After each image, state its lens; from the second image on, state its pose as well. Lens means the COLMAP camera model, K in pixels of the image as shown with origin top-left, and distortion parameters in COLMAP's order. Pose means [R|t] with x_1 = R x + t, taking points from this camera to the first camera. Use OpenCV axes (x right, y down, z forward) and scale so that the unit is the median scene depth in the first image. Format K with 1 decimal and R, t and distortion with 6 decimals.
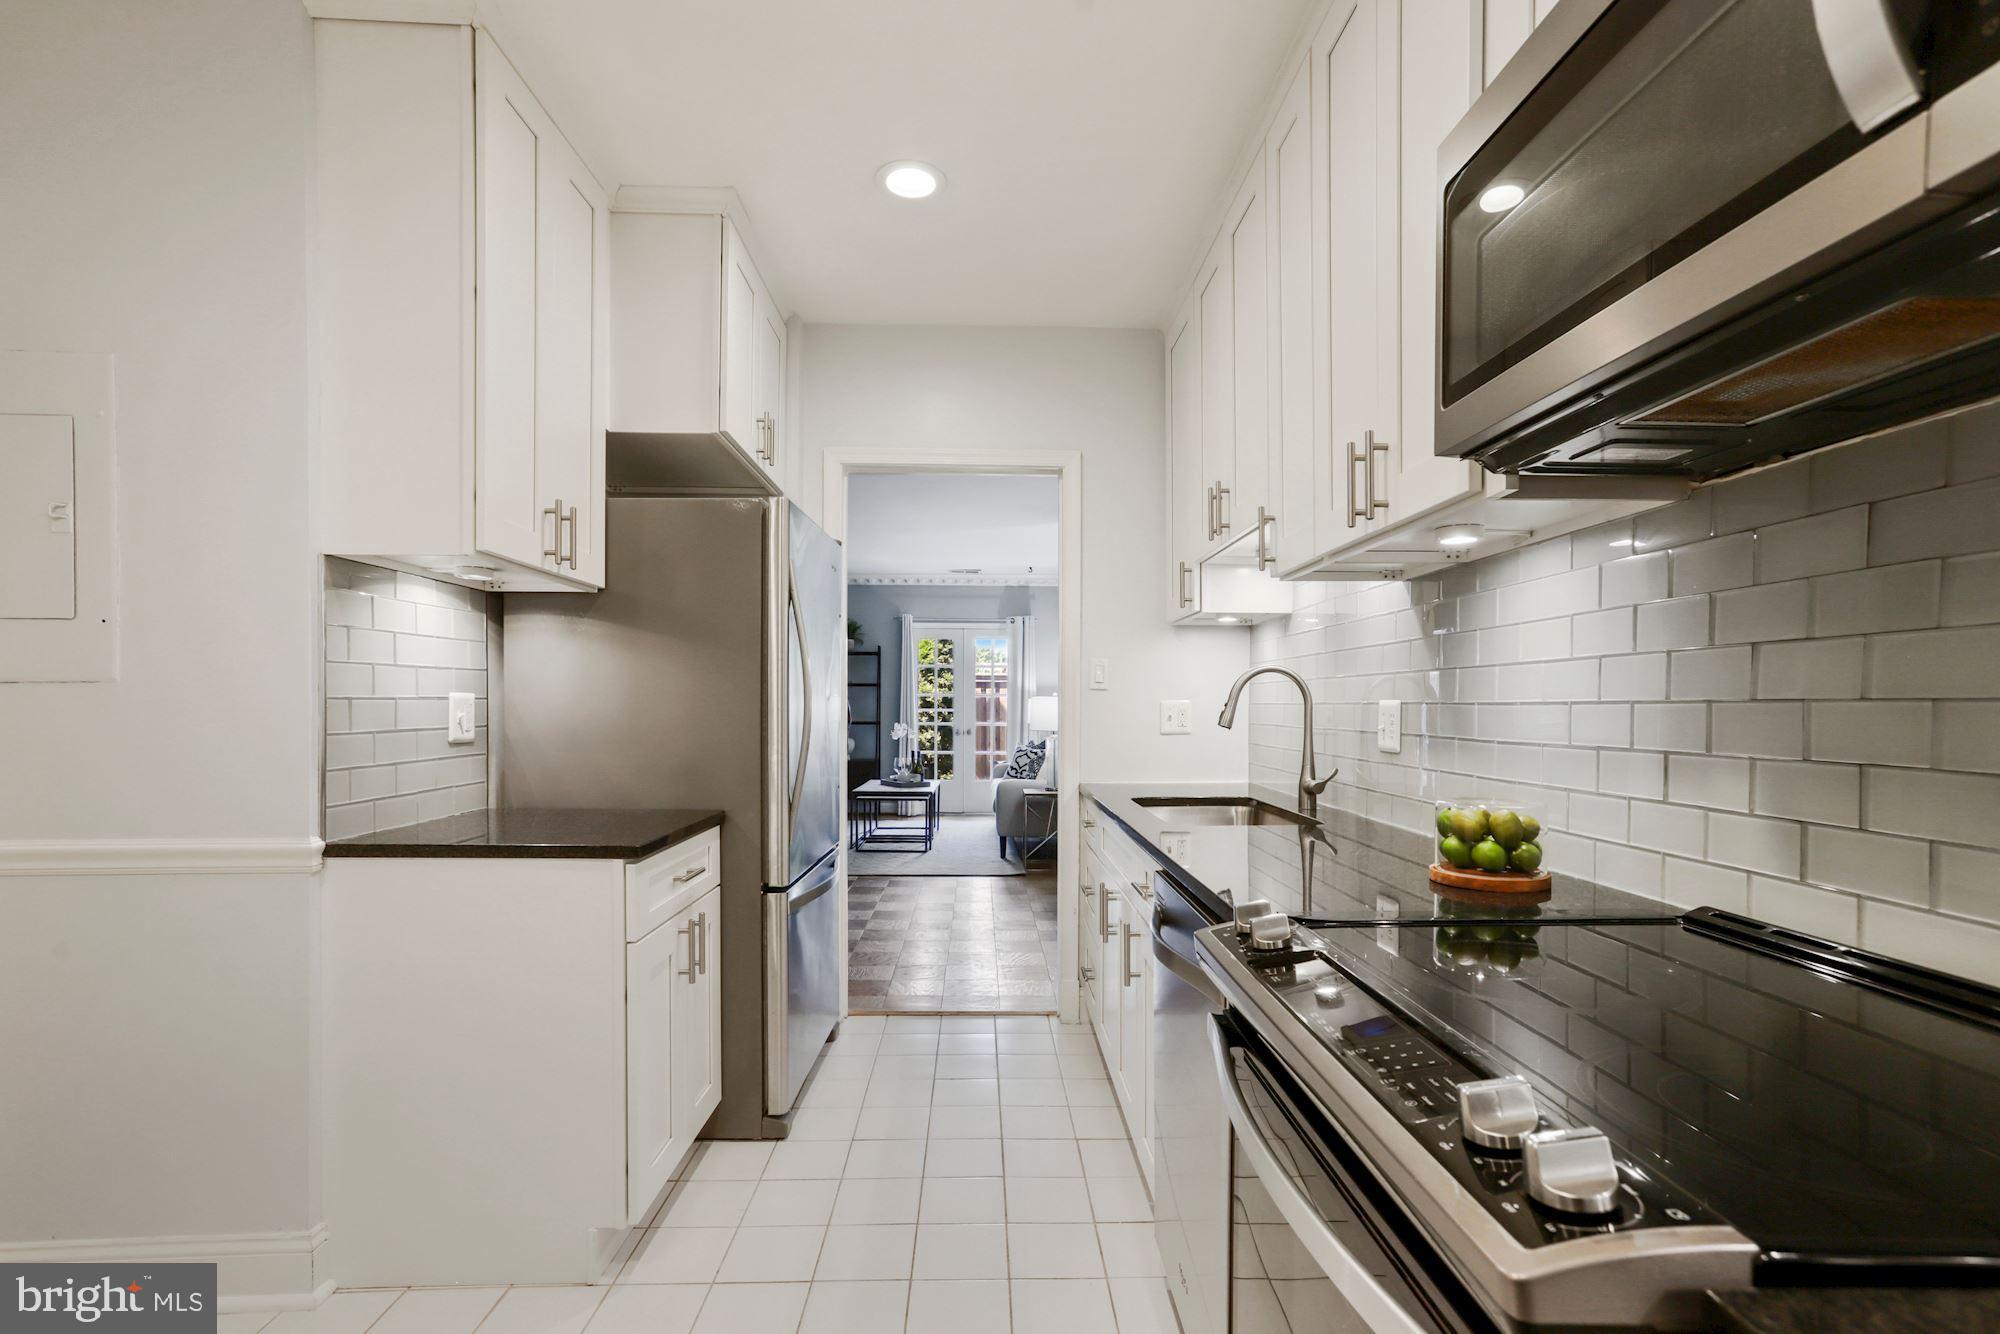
lens RADIAL K [[944.8, 0, 1002.4], [0, 944.8, 682.3], [0, 0, 1]] dist [-0.059464, 0.029910]
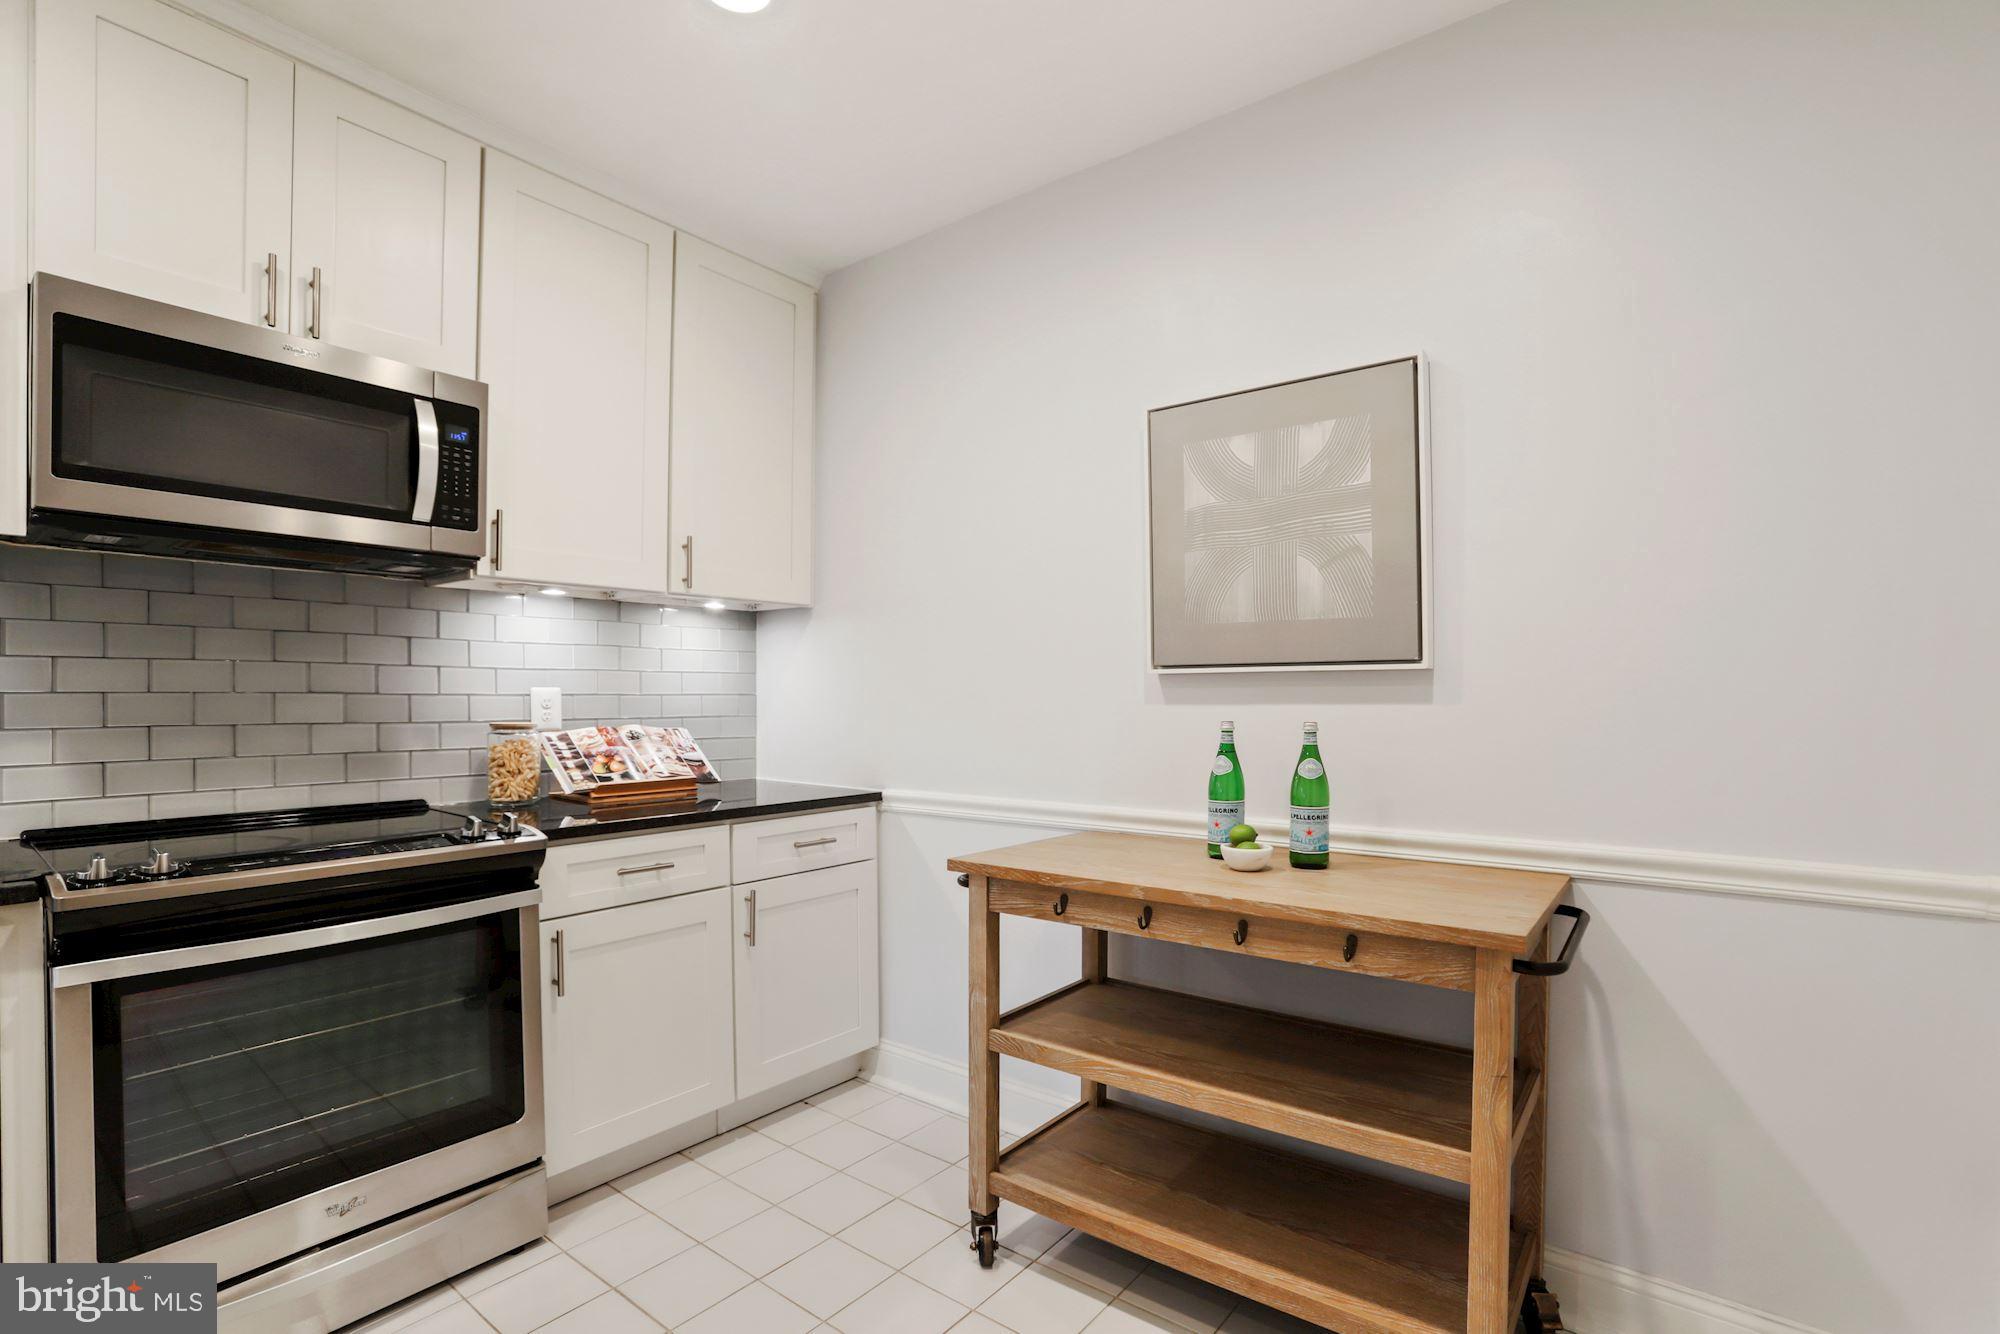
lens RADIAL K [[947.1, 0, 1000.1], [0, 947.1, 696.9], [0, 0, 1]] dist [-0.071278, 0.032205]
pose [[-0.763437, 0.000239, 0.645882, -1.153652], [-0.011447, 0.999838, -0.013900, 0.024440], [-0.645781, -0.018005, -0.763311, 0.914239]]
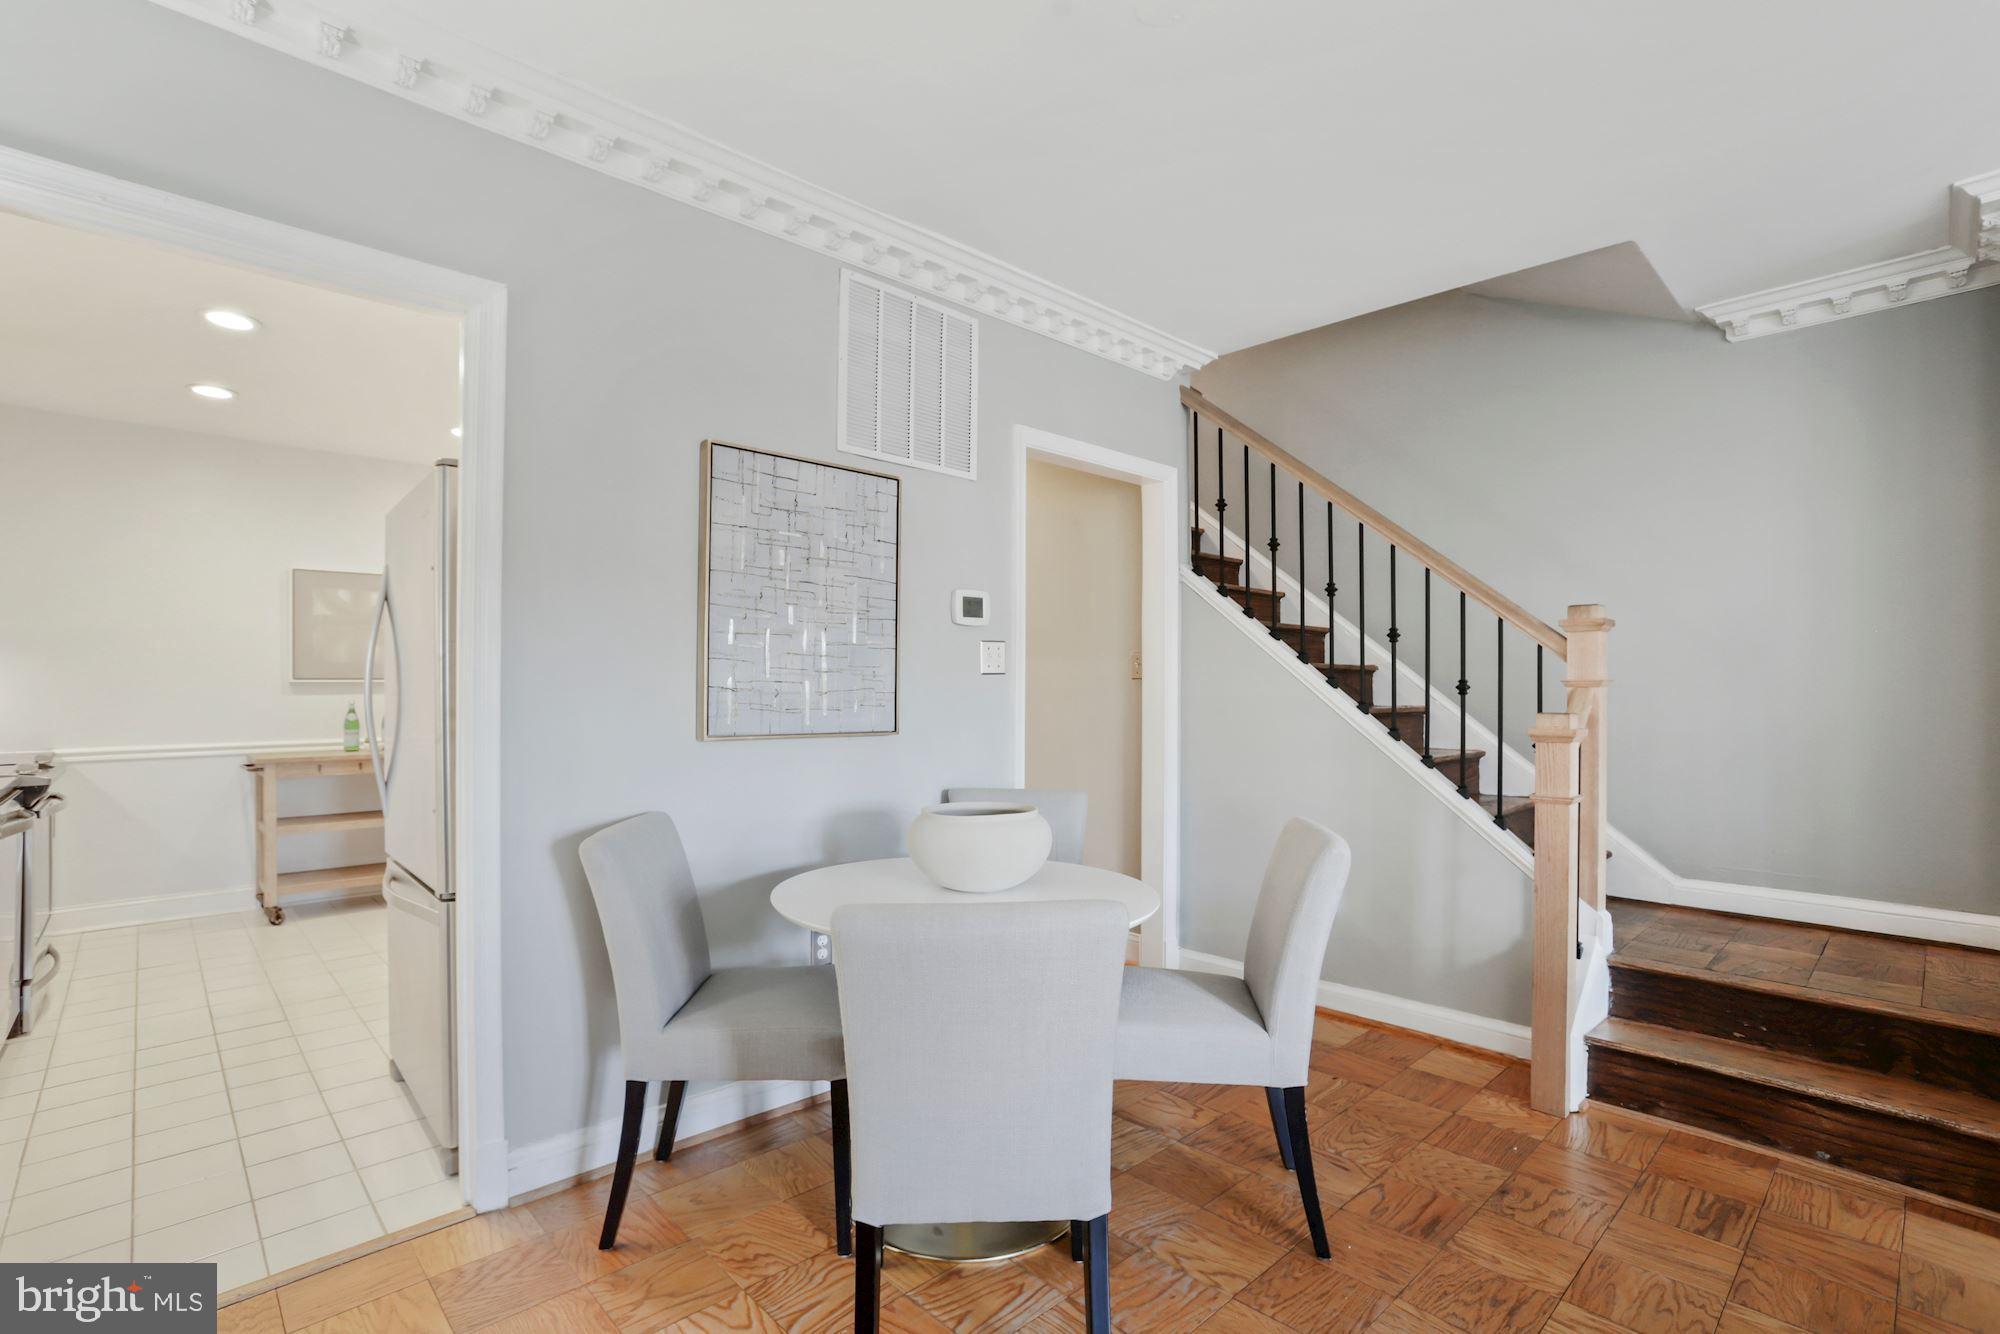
lens RADIAL K [[944.8, 0, 1002.4], [0, 944.8, 682.3], [0, 0, 1]] dist [-0.059464, 0.029910]
pose [[-0.749837, -0.002898, -0.661616, -0.080114], [0.014104, 0.999693, -0.020363, 0.073205], [0.661473, -0.024600, -0.749566, 3.933195]]
